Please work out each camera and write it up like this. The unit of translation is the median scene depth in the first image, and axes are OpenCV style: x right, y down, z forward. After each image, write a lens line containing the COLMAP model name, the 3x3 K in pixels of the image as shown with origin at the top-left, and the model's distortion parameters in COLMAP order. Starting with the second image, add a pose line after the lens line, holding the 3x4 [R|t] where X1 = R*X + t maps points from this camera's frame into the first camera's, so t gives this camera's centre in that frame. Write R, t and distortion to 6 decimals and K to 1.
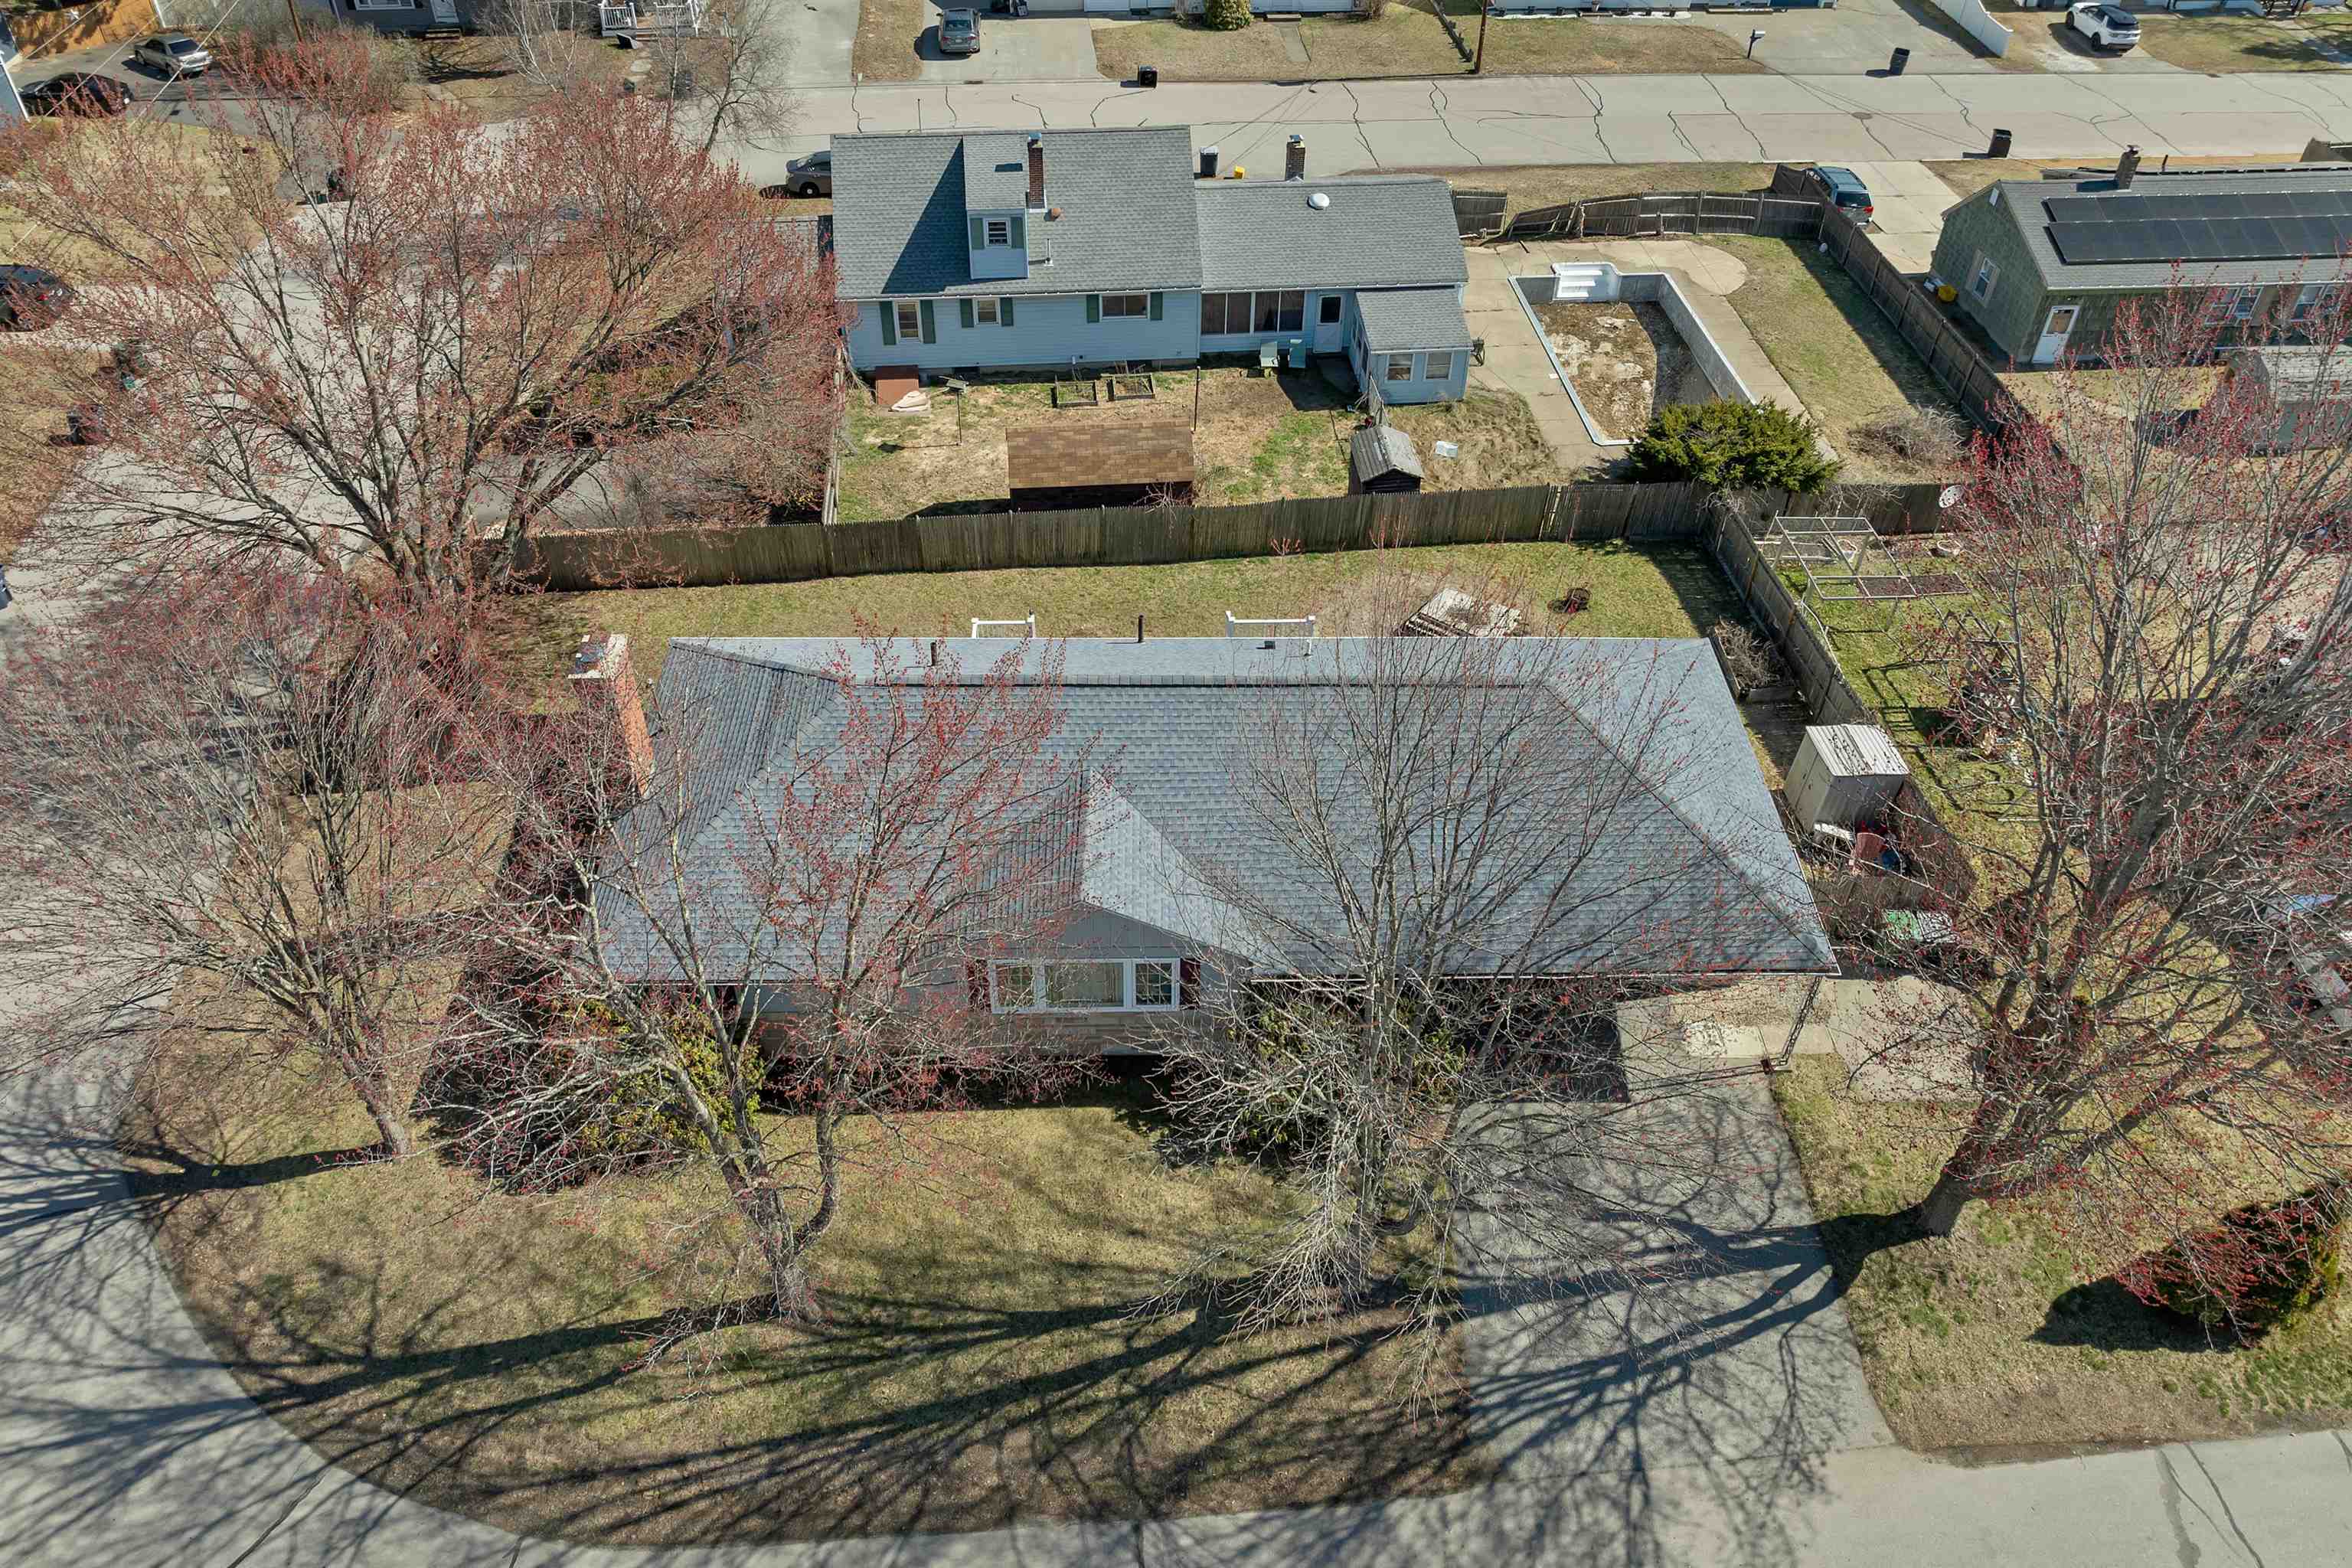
lens RADIAL K [[1695.6, 0, 1190.2], [0, 1695.6, 770.6], [0, 0, 1]] dist [-0.037702, -0.005190]
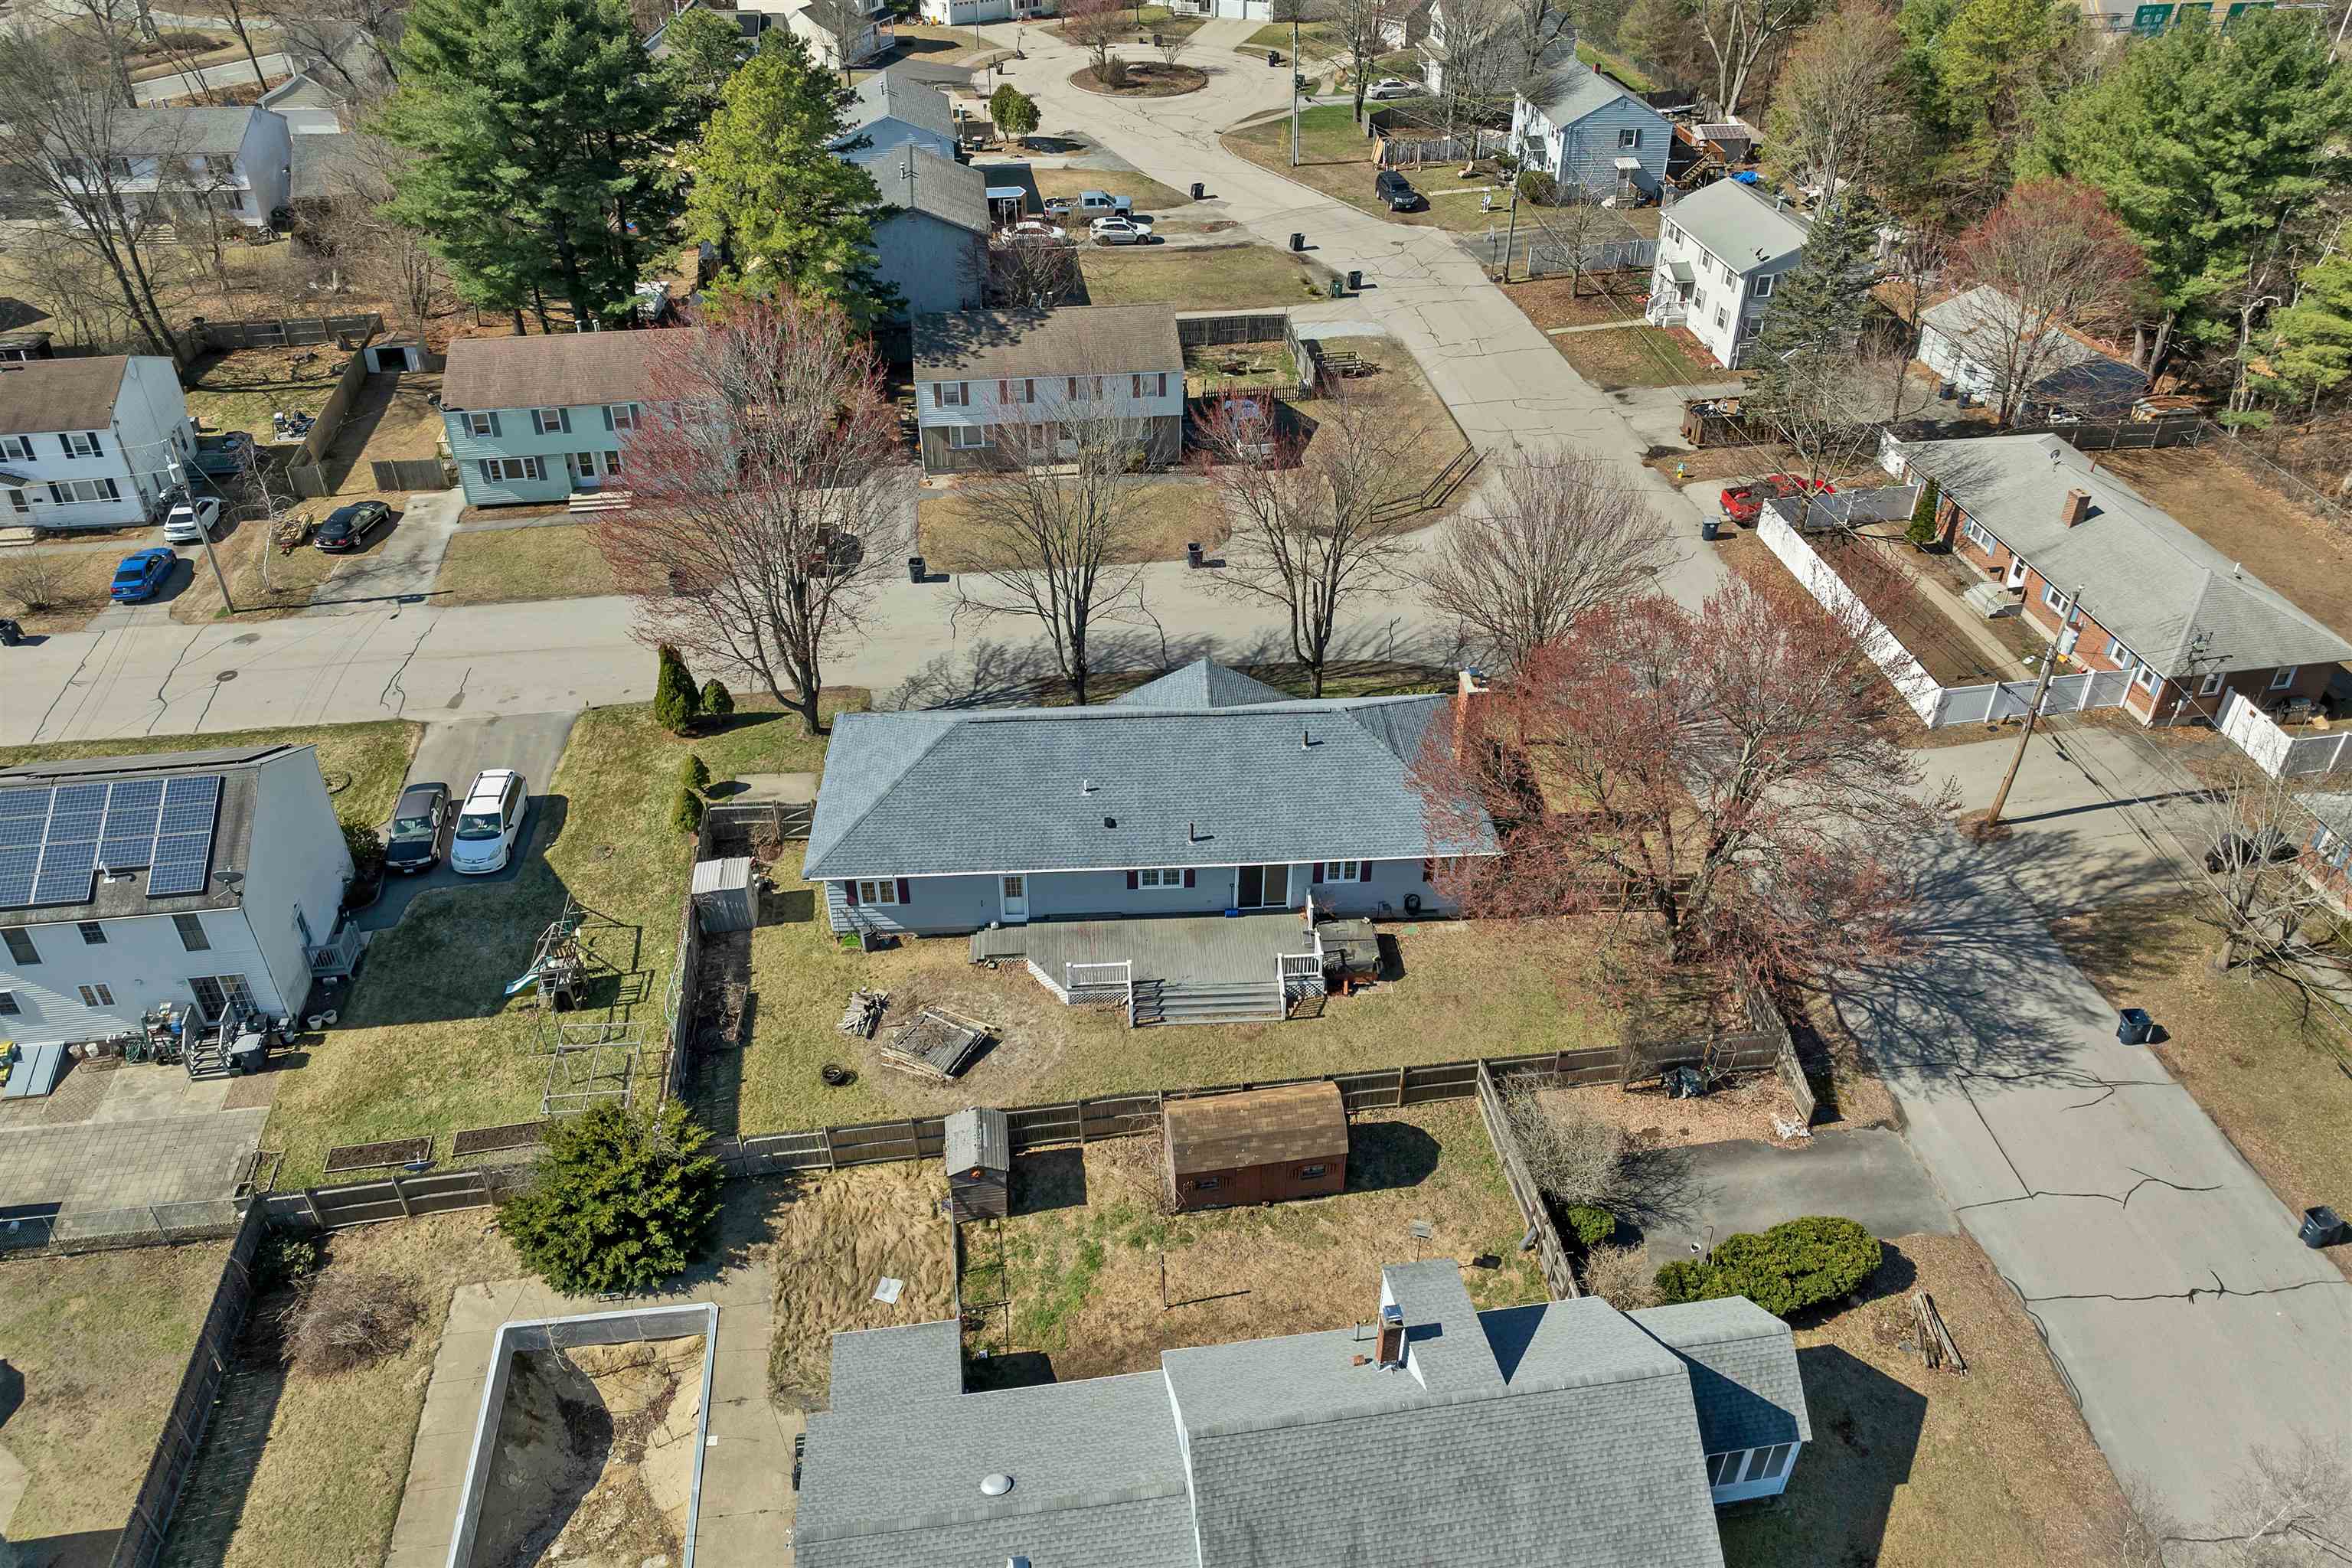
lens RADIAL K [[1662.1, 0, 1196.3], [0, 1662.1, 788.0], [0, 0, 1]] dist [-0.032162, -0.002351]
pose [[-0.999094, -0.004213, -0.042348, 0.035620], [-0.042350, 0.196434, 0.979602, -2.017554], [0.004192, 0.980508, -0.196434, 1.614624]]
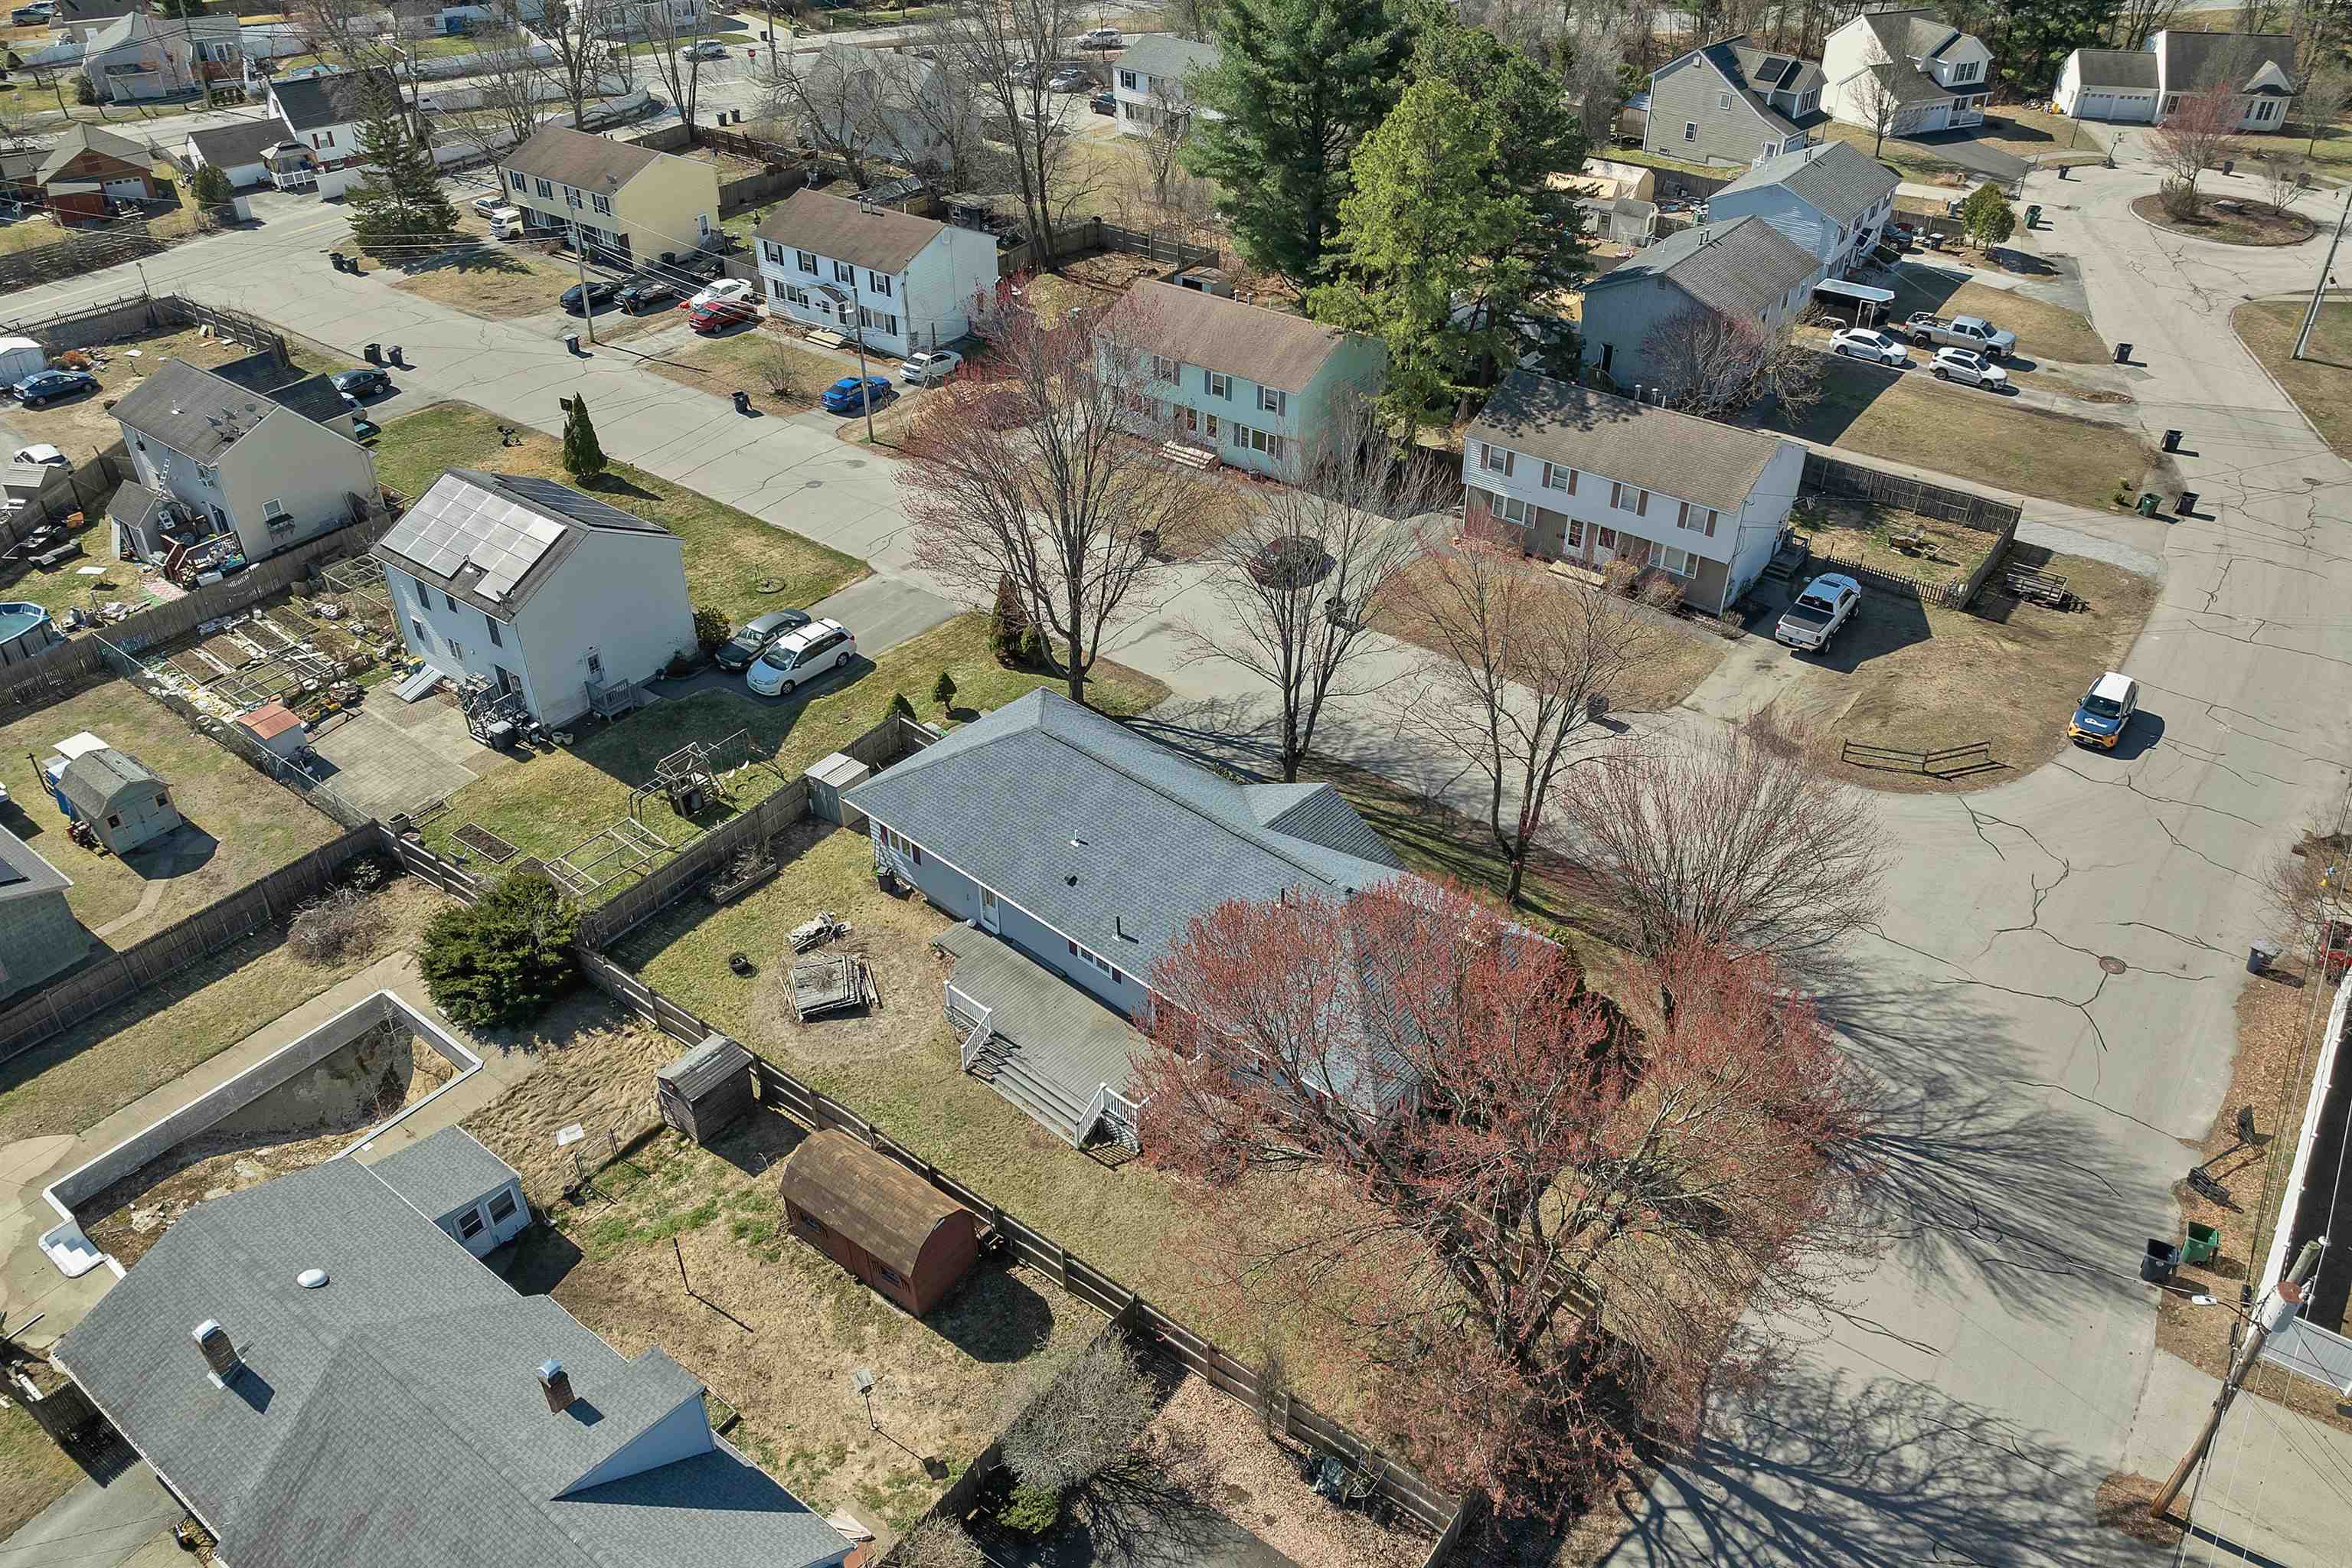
lens RADIAL K [[1662.1, 0, 1196.3], [0, 1662.1, 788.0], [0, 0, 1]] dist [-0.032162, -0.002351]
pose [[-0.727420, -0.418451, 0.543836, -1.027196], [0.450418, 0.306728, 0.838476, -1.636987], [-0.517671, 0.854878, -0.034642, 1.173909]]
